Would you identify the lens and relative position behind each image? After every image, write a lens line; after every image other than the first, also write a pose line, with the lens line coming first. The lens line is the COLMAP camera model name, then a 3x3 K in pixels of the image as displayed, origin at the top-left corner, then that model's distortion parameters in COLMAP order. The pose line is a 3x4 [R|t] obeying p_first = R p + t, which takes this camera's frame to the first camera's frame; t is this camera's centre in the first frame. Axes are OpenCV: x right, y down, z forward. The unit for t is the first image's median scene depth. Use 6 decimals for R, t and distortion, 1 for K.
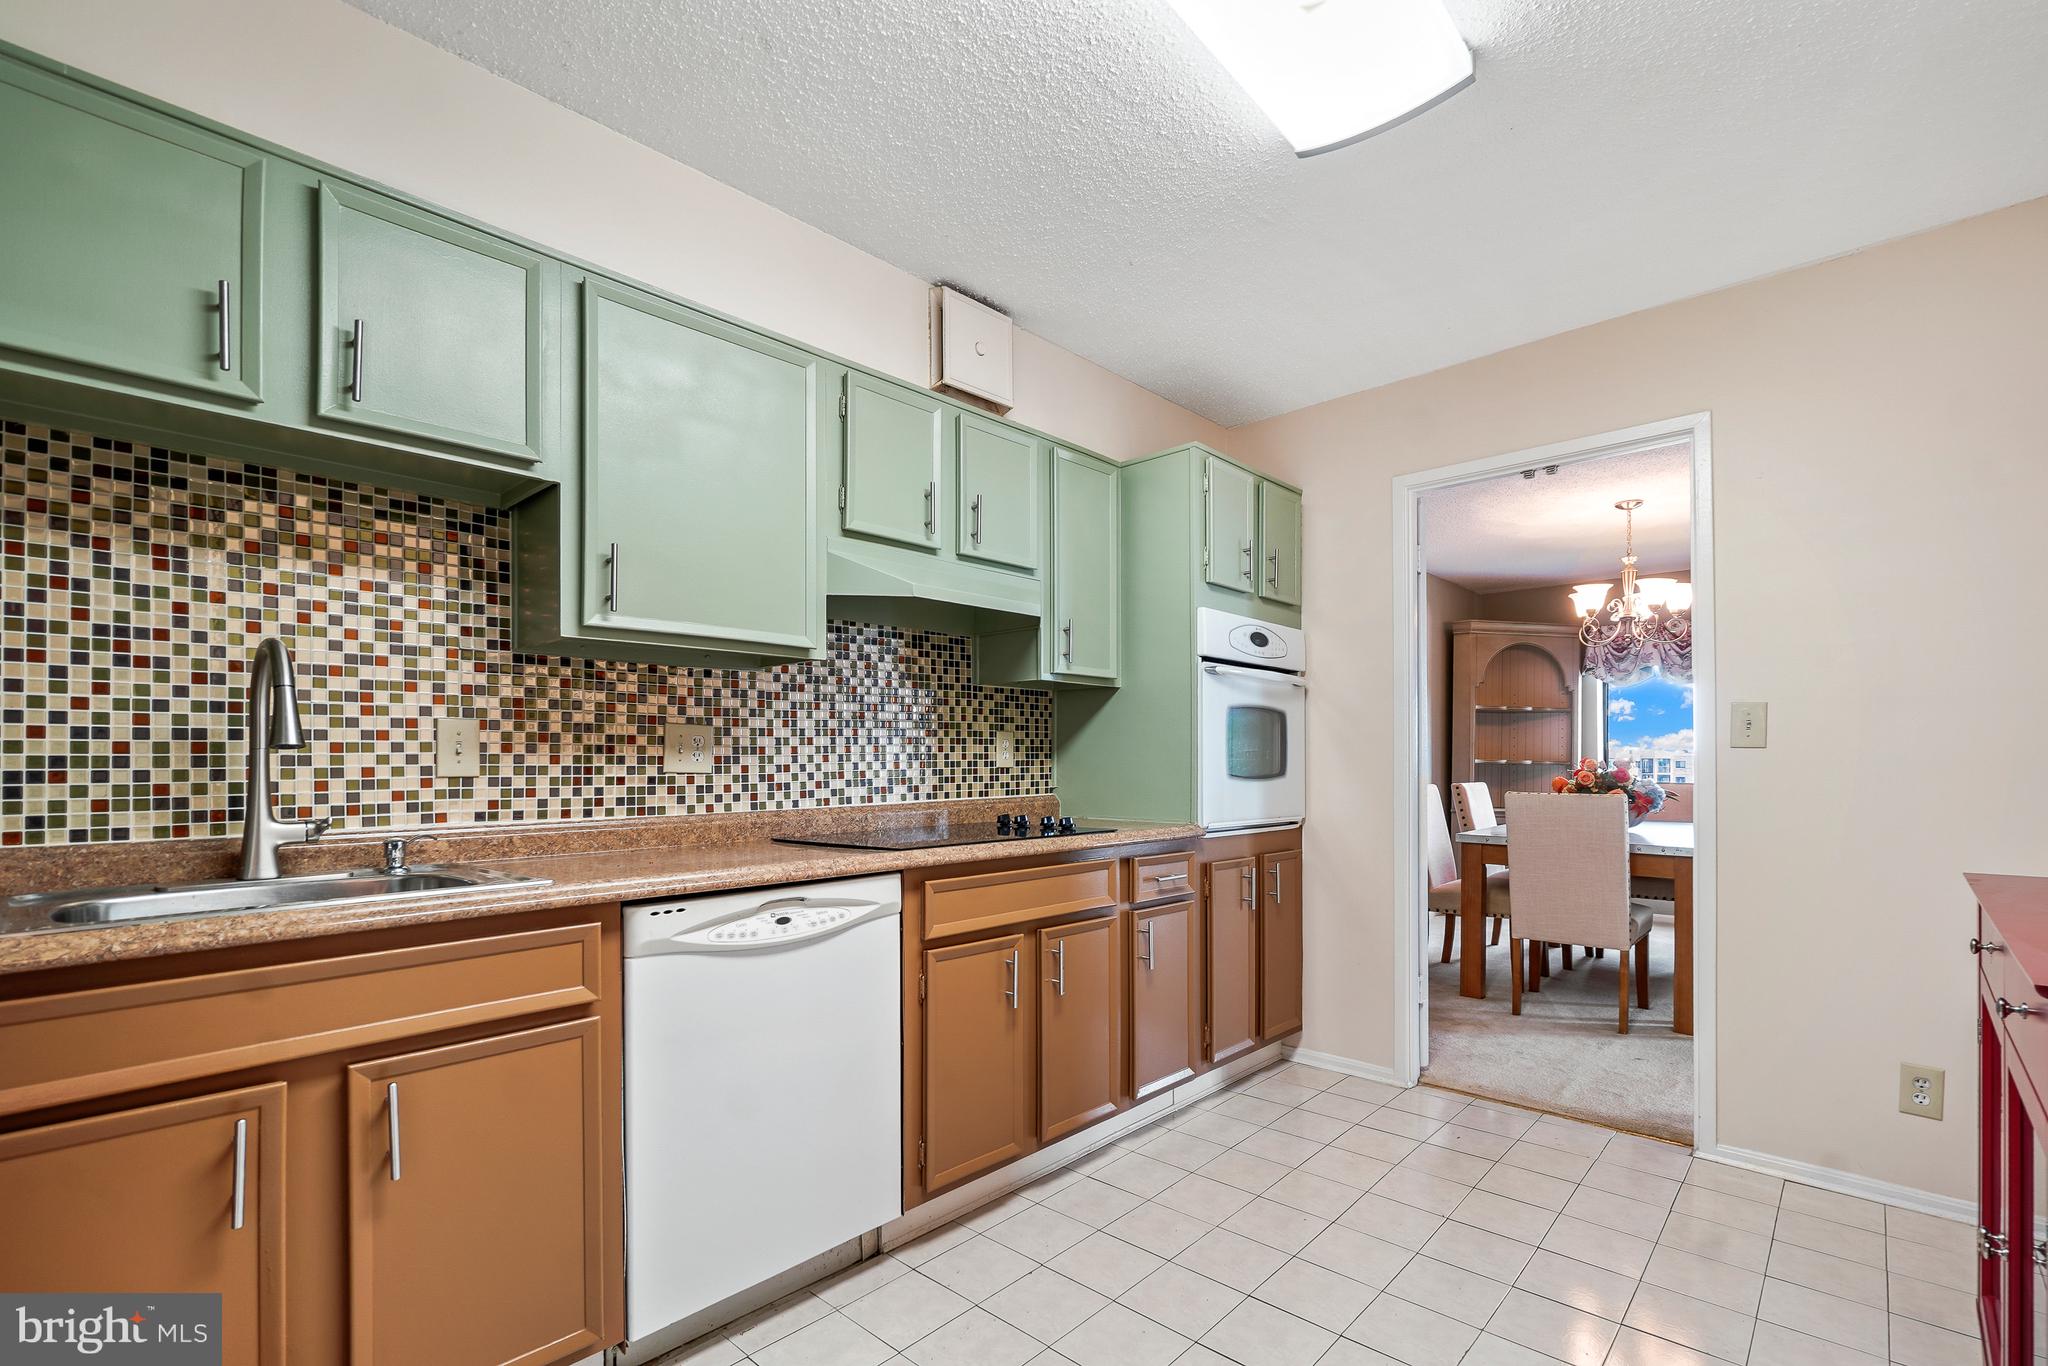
lens RADIAL K [[904.4, 0, 1021.9], [0, 904.4, 752.3], [0, 0, 1]] dist [-0.038808, 0.011846]
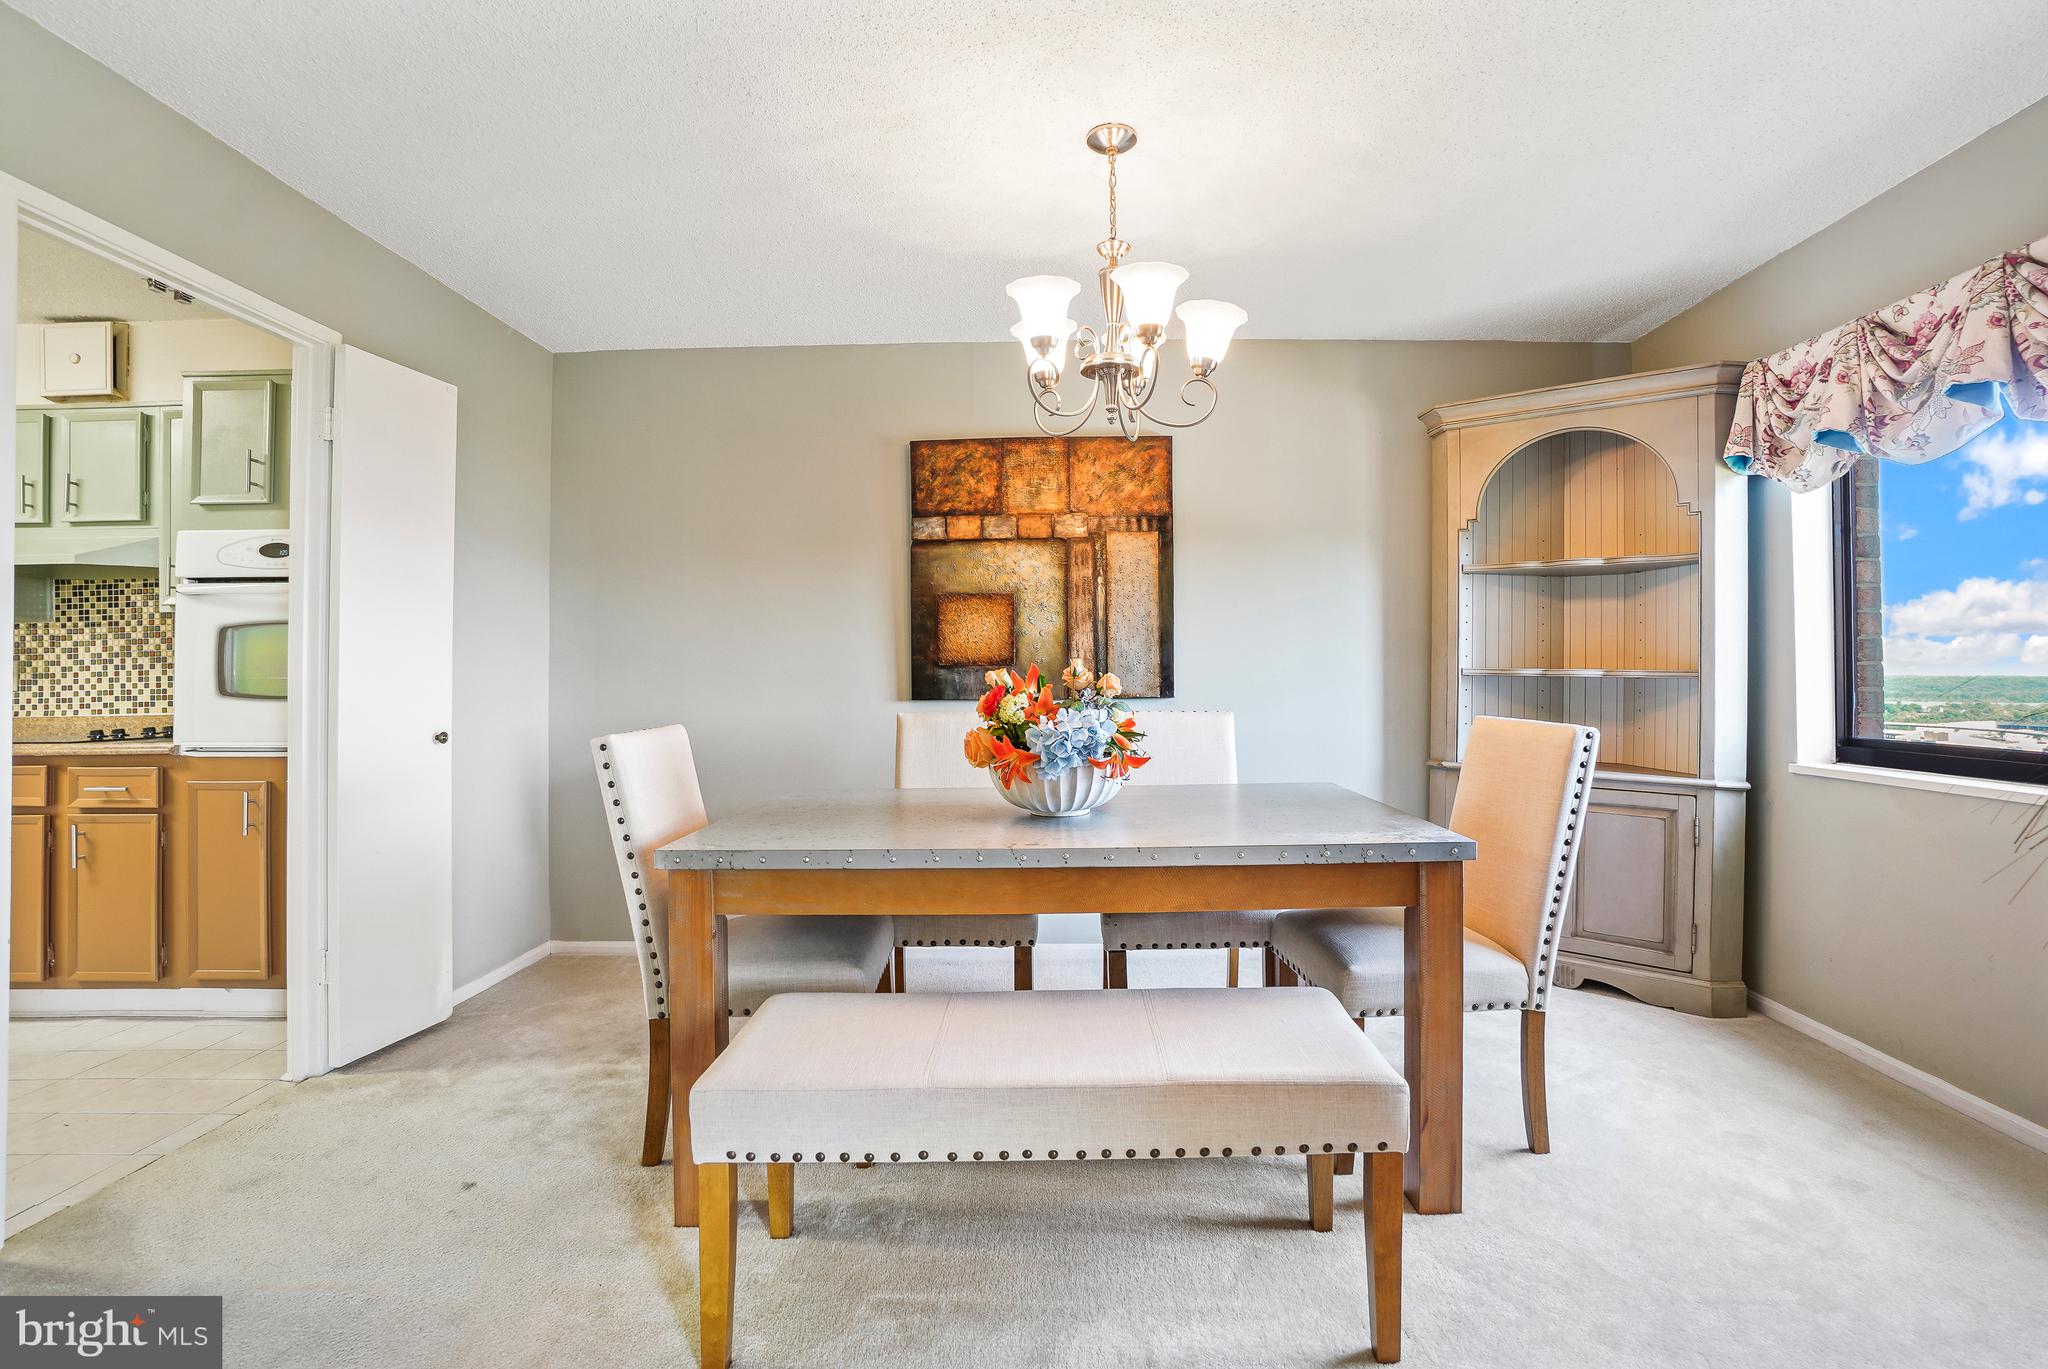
lens RADIAL K [[909.4, 0, 1042.3], [0, 909.4, 678.3], [0, 0, 1]] dist [-0.023732, 0.007088]
pose [[0.693284, -0.004729, -0.720649, 1.764685], [0.016266, 0.999826, 0.009087, 0.014228], [0.720481, -0.018022, 0.693240, 1.087179]]
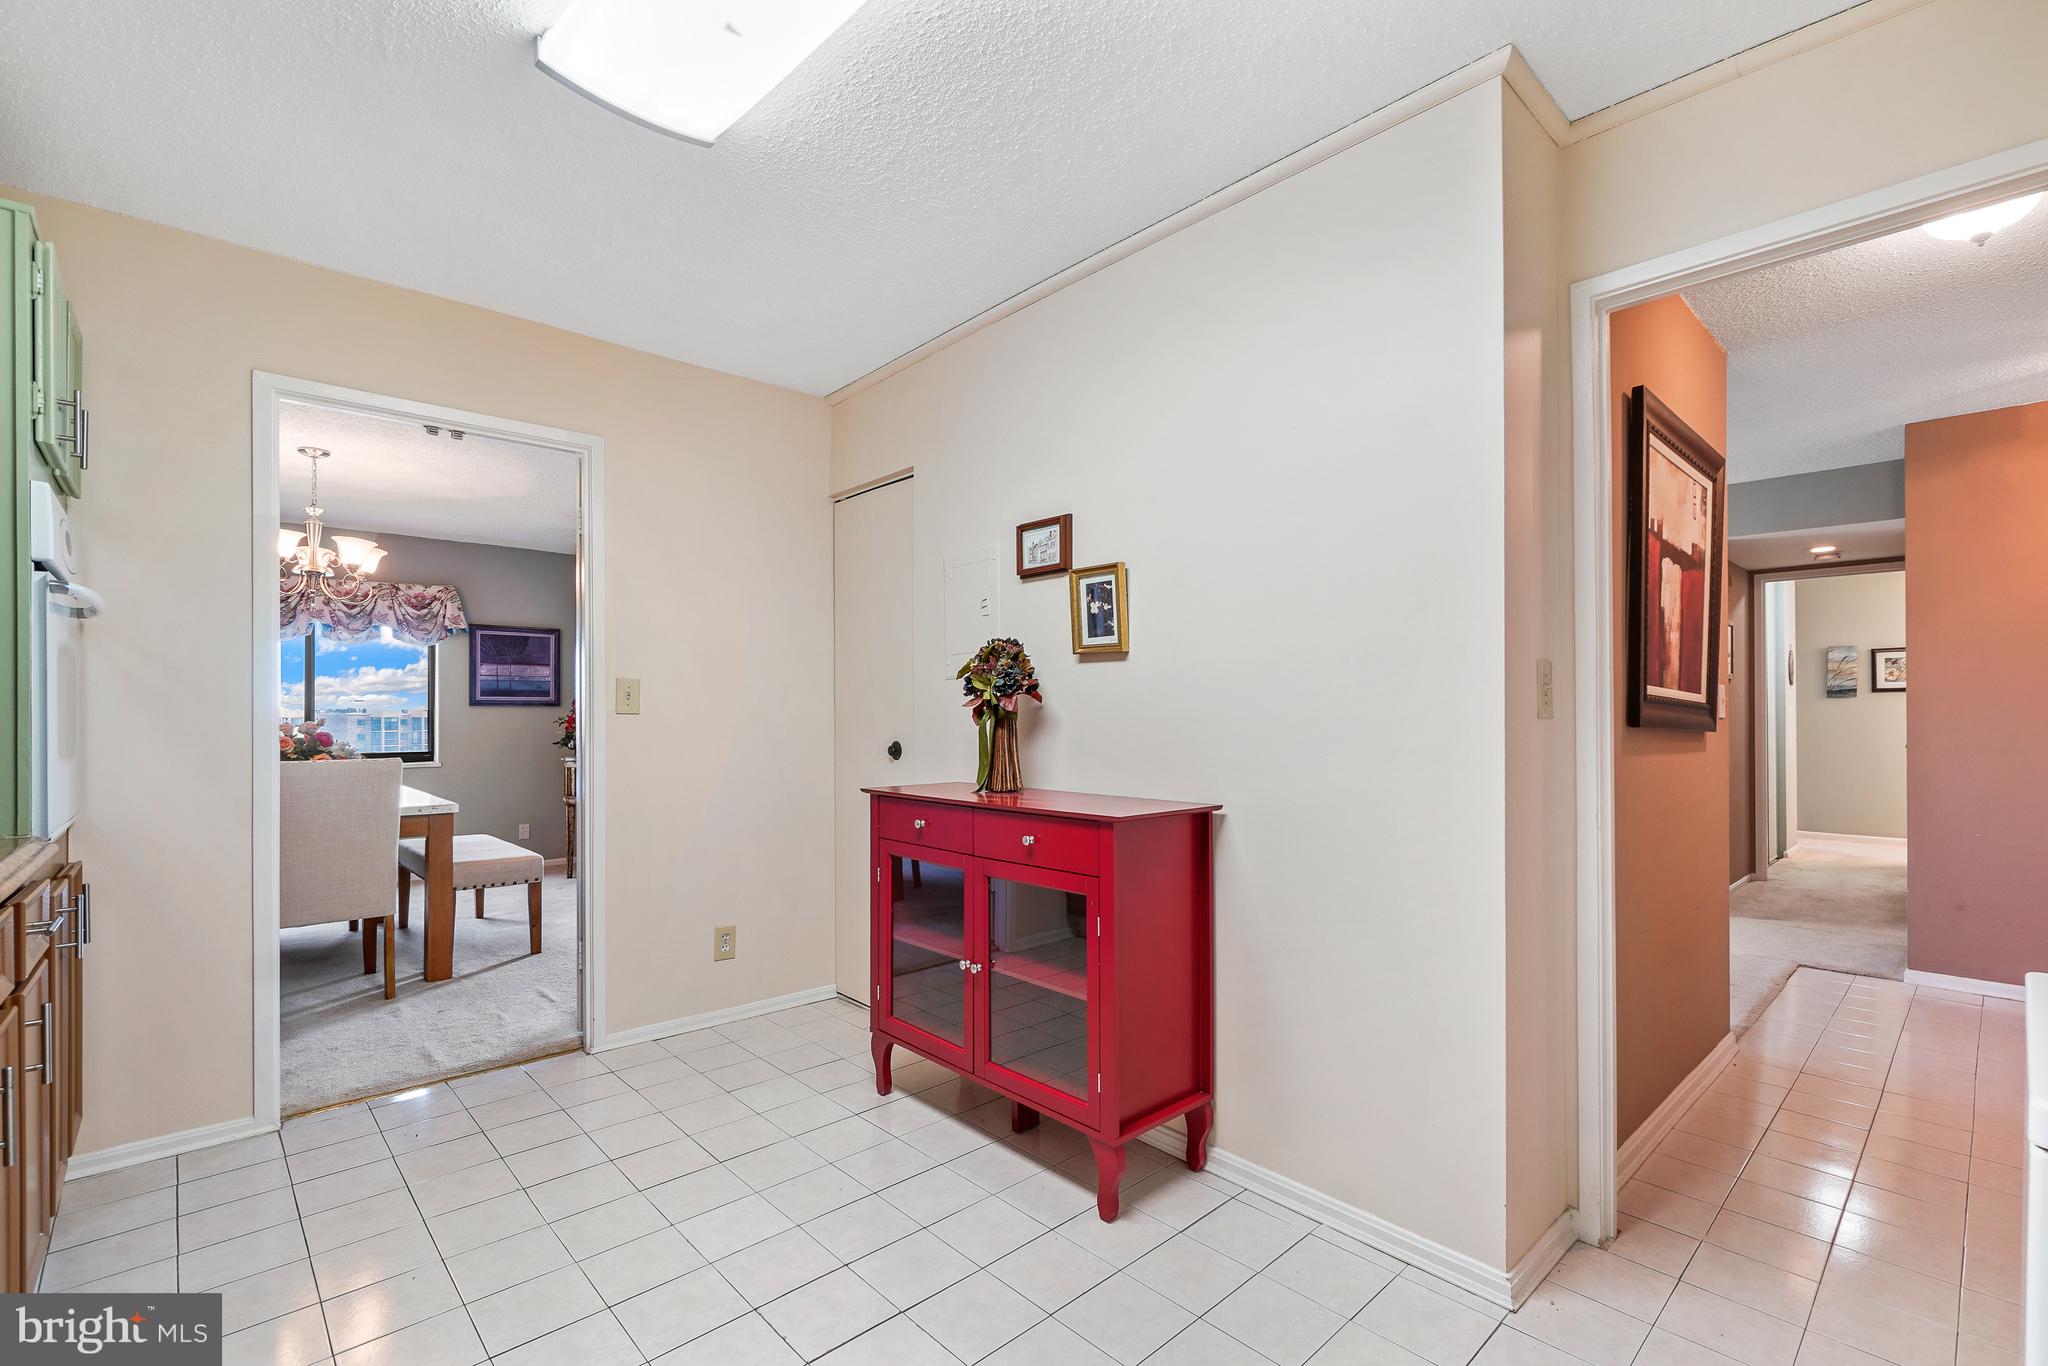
lens RADIAL K [[904.4, 0, 1065.9], [0, 904.4, 718.3], [0, 0, 1]] dist [-0.038808, 0.011846]
pose [[0.028623, -0.003839, 0.999583, -0.414045], [-0.005094, 0.999979, 0.003986, -0.006988], [-0.999577, -0.005206, 0.028603, 0.310552]]
